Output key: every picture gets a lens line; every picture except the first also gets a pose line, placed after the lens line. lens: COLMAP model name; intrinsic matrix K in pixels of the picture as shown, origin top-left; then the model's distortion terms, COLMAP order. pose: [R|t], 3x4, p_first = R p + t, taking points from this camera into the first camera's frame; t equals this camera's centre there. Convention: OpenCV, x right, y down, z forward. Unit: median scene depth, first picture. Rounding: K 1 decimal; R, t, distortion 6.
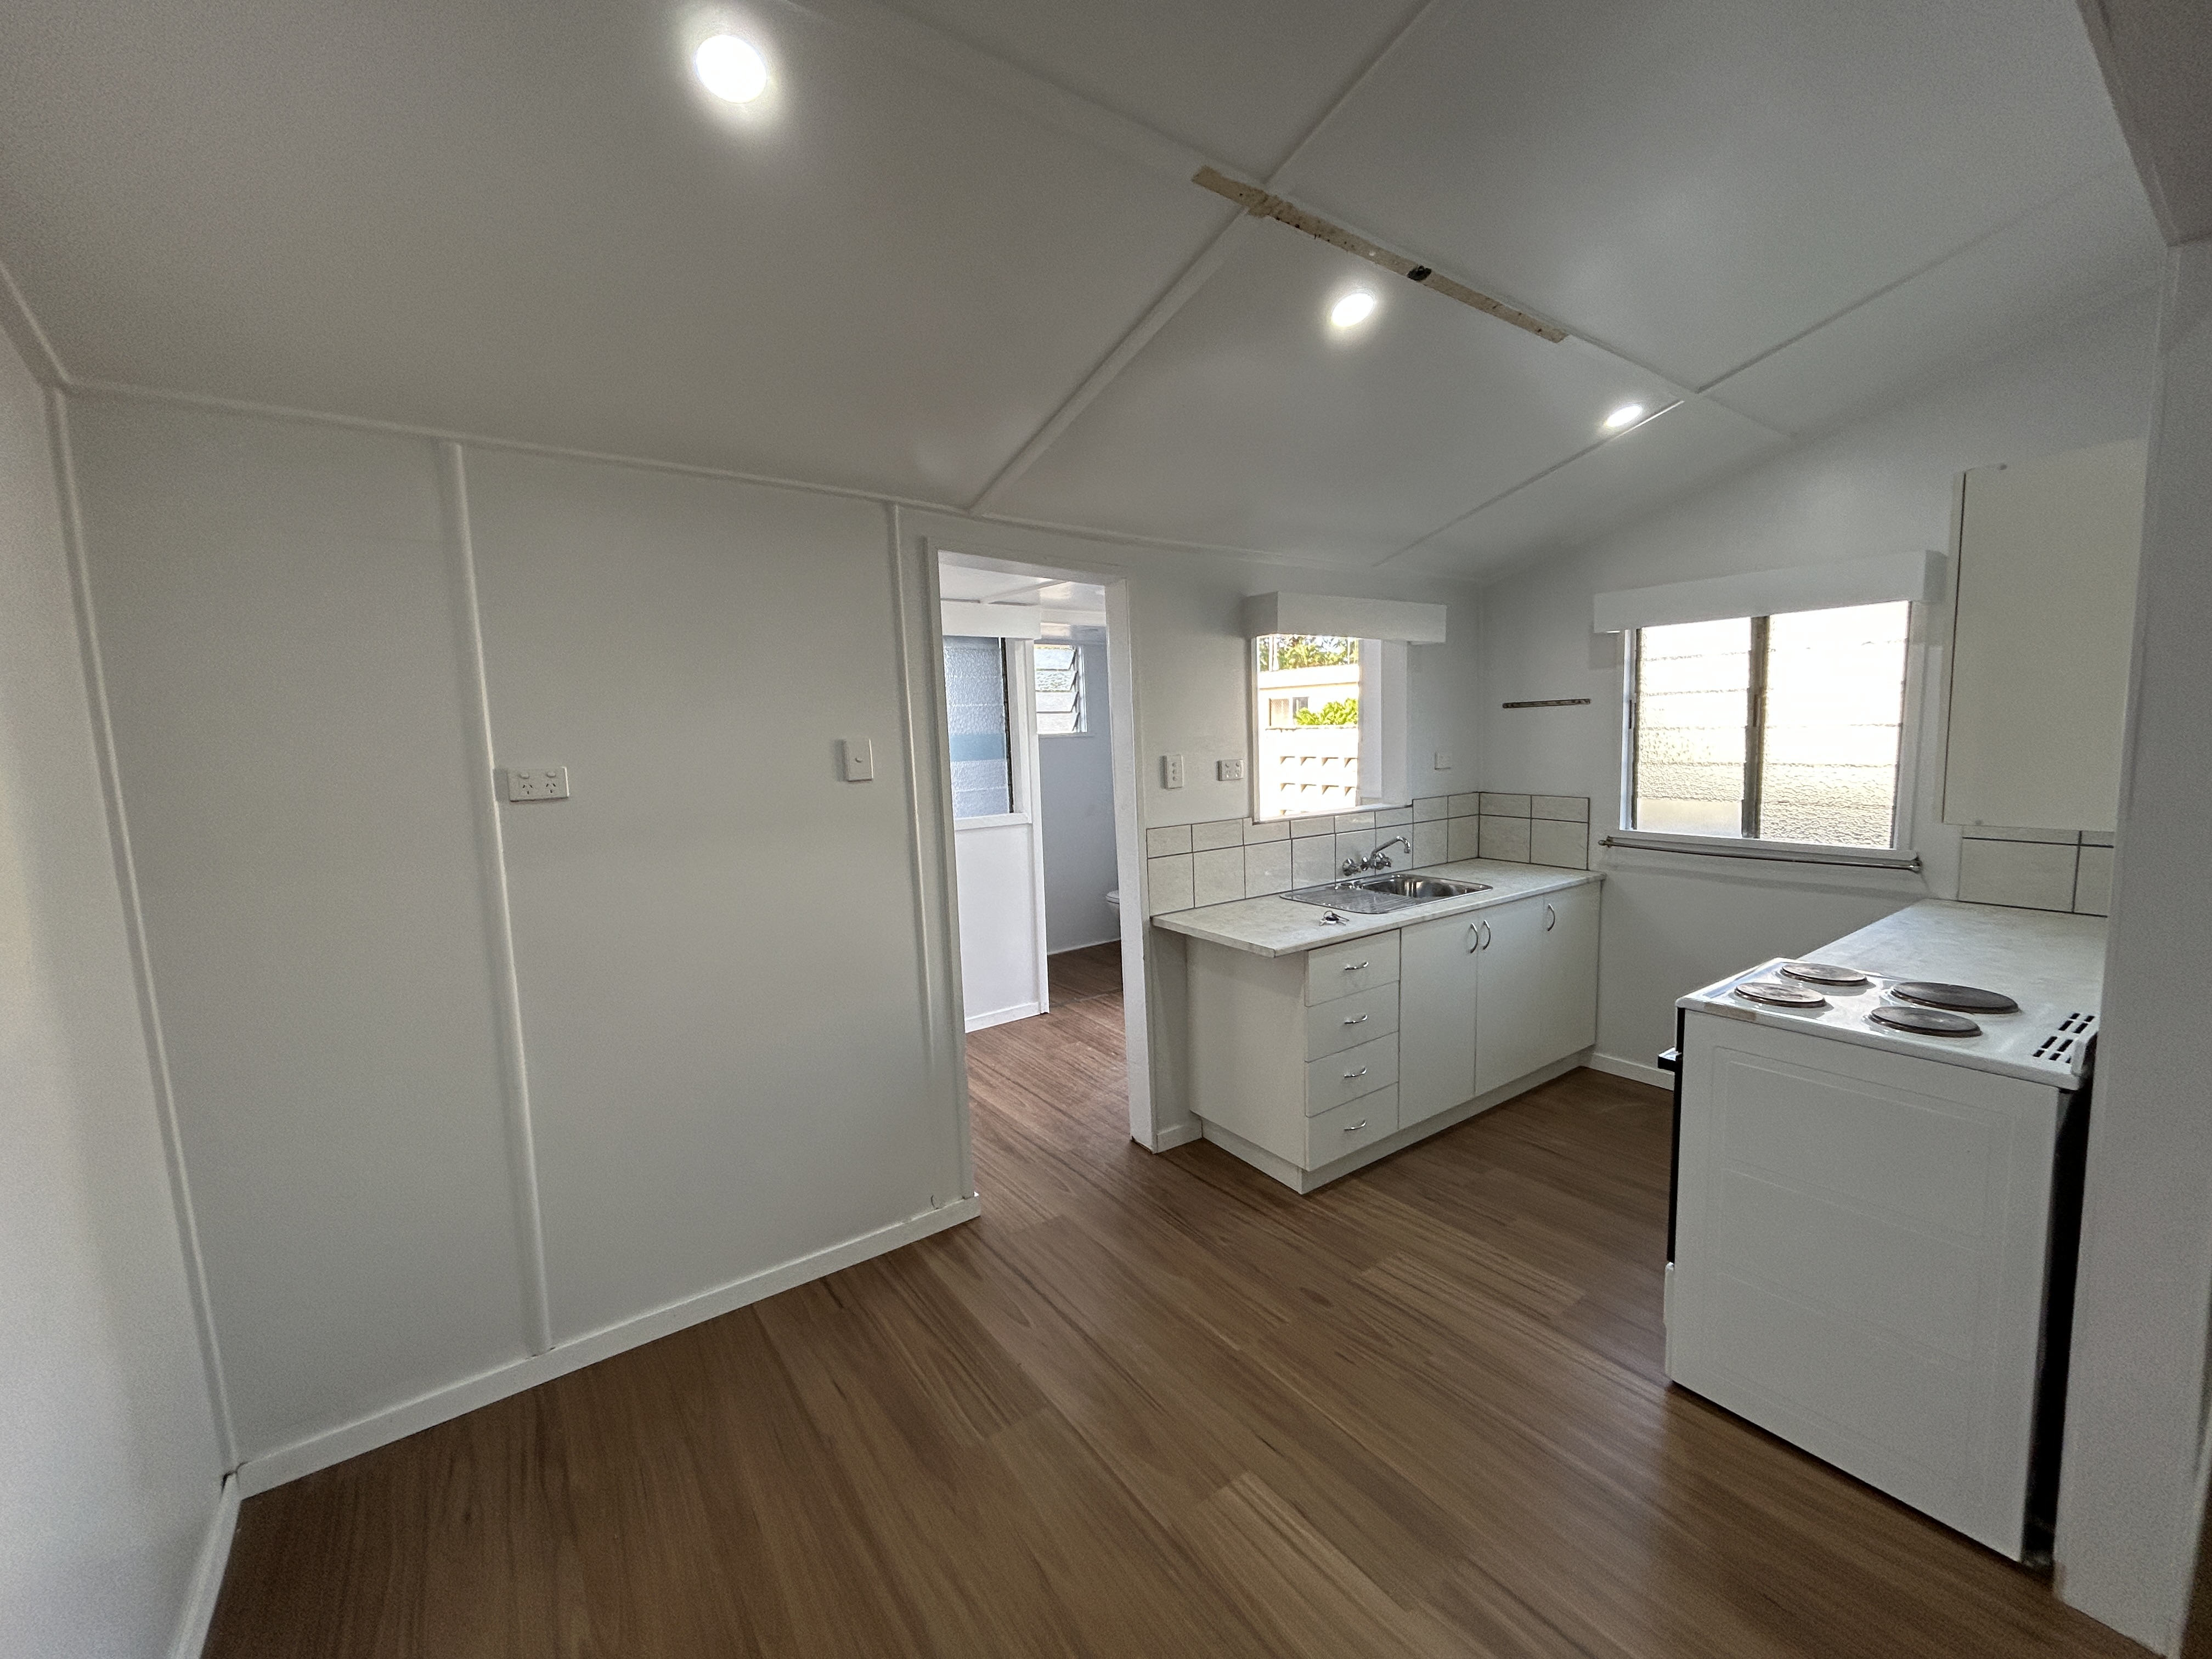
lens RADIAL K [[881.7, 0, 1109.3], [0, 881.7, 828.2], [0, 0, 1]] dist [-0.007446, 0.000380]
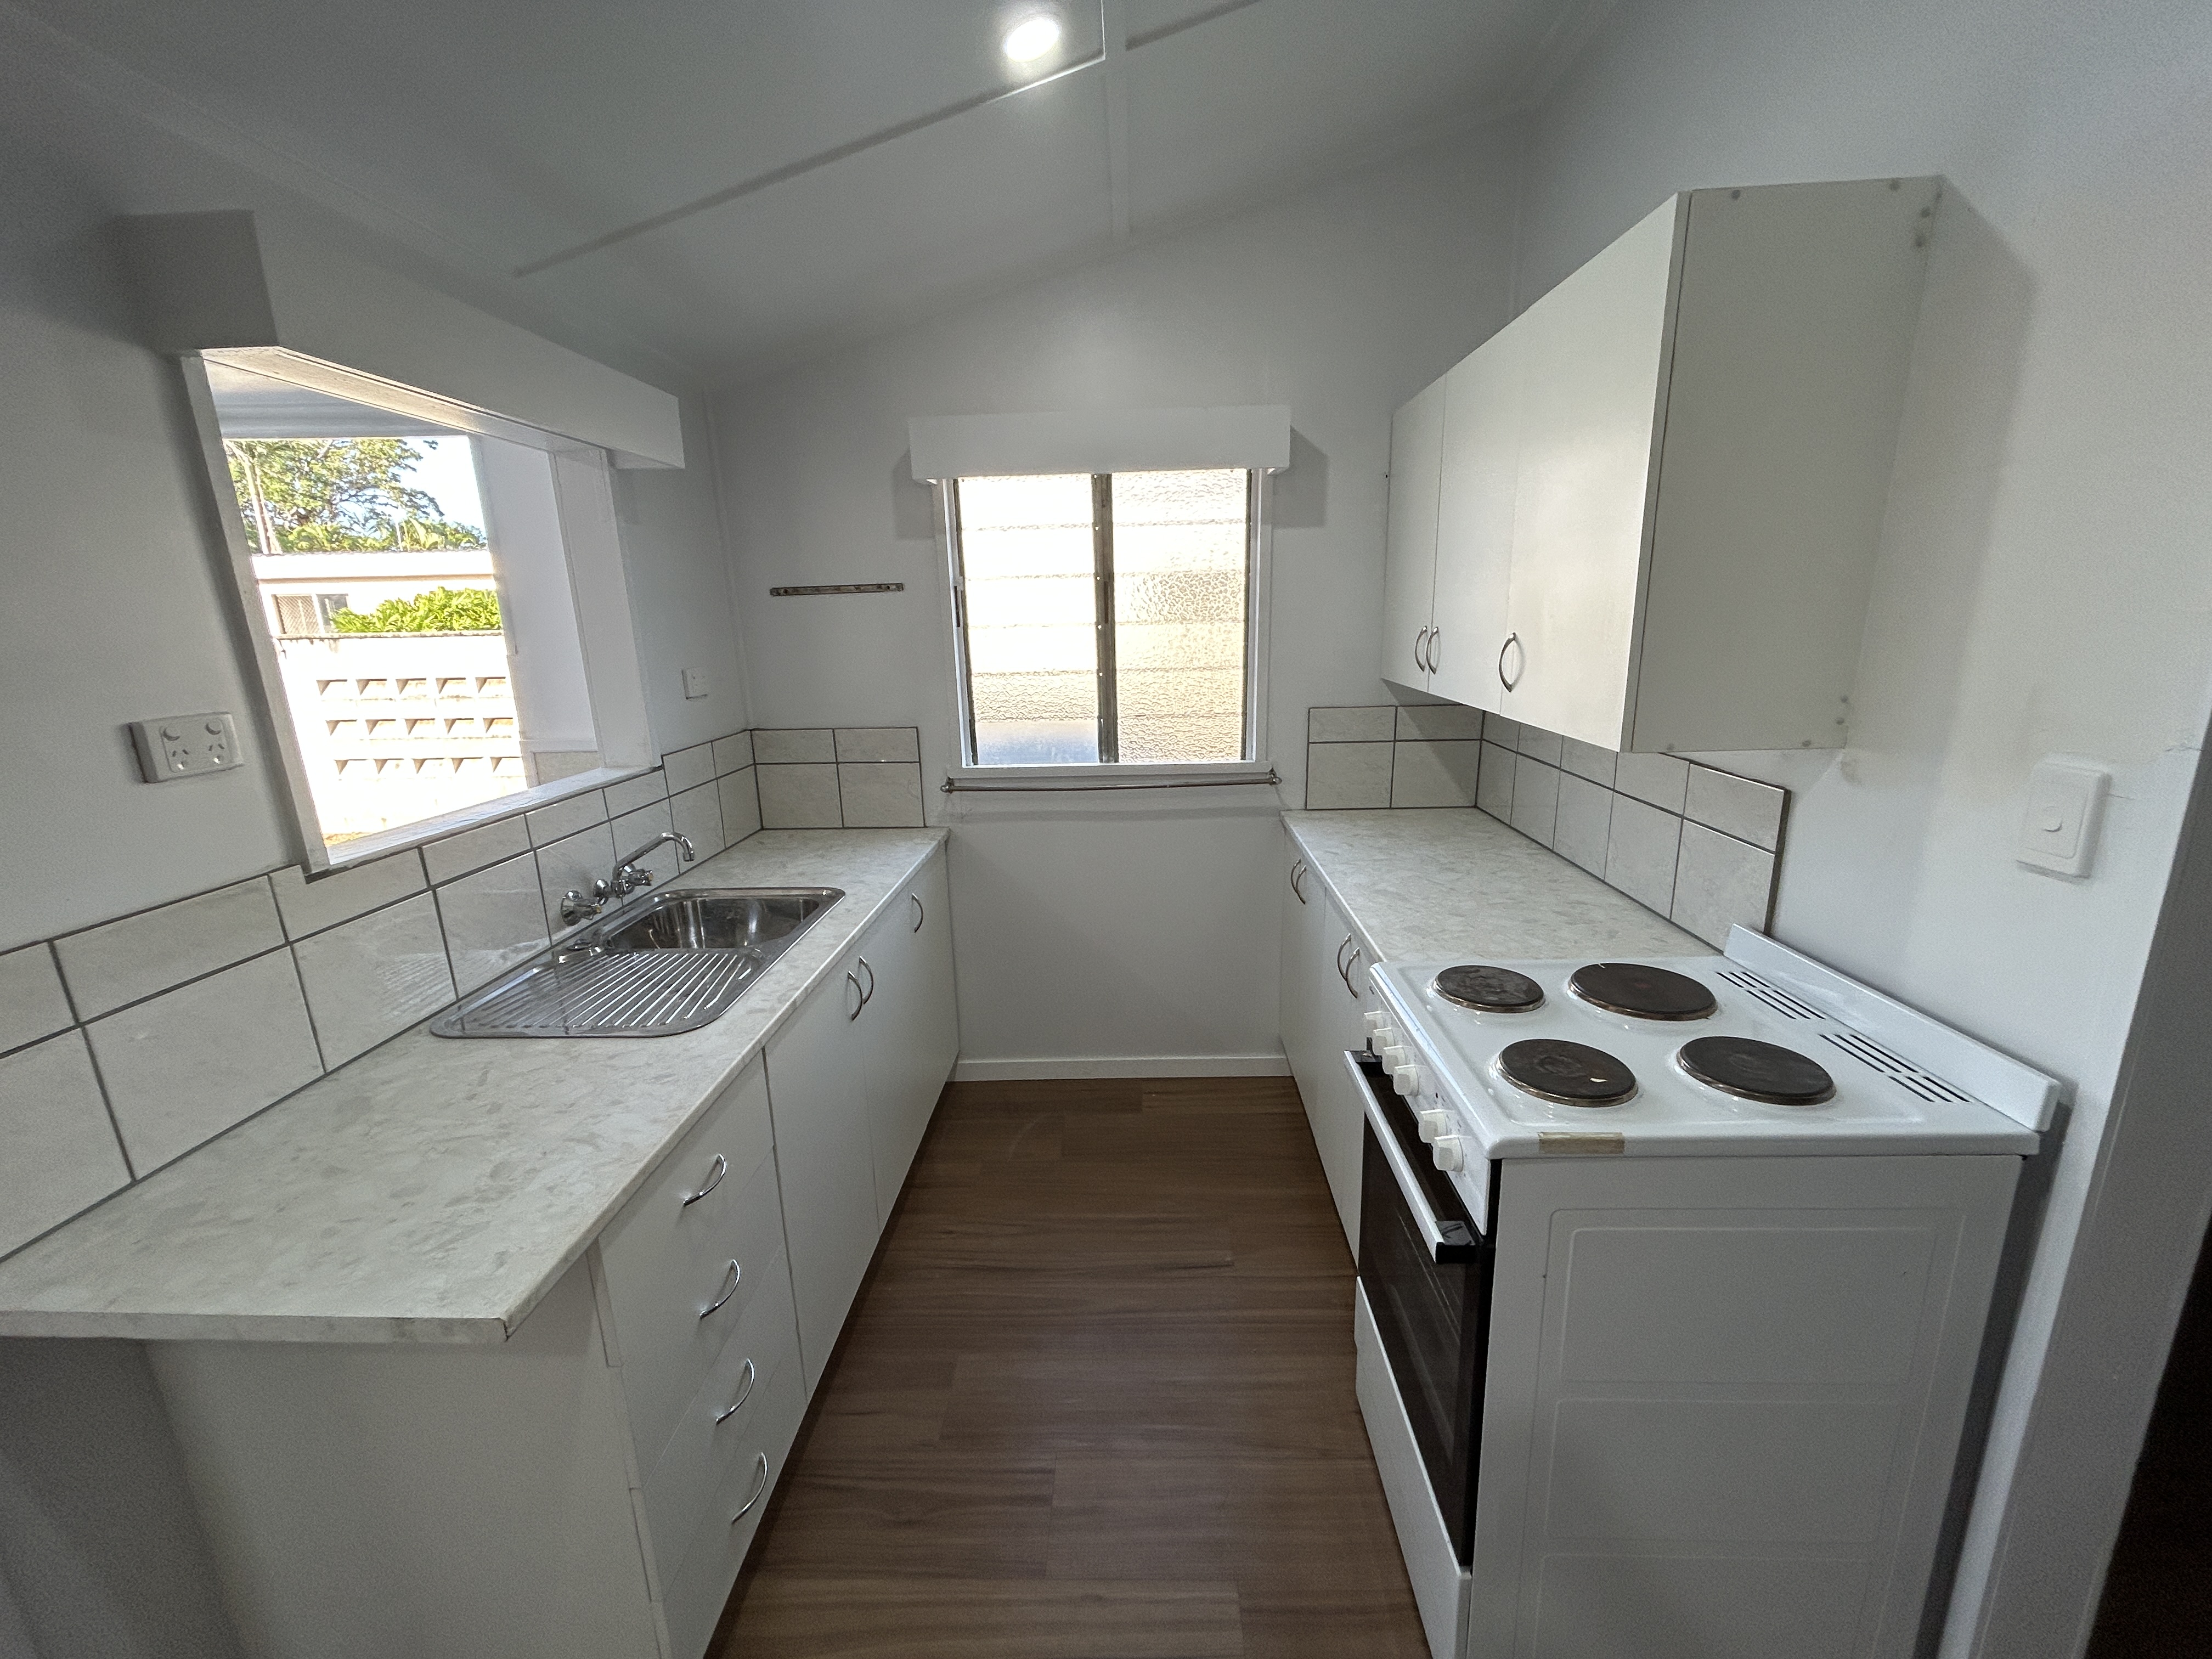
lens RADIAL K [[886.6, 0, 1106.2], [0, 886.6, 827.4], [0, 0, 1]] dist [-0.006339, 0.000702]
pose [[0.606502, -0.172980, 0.776037, 0.074633], [0.095624, 0.984831, 0.144787, -0.045237], [-0.789311, -0.013606, 0.613843, 0.458330]]
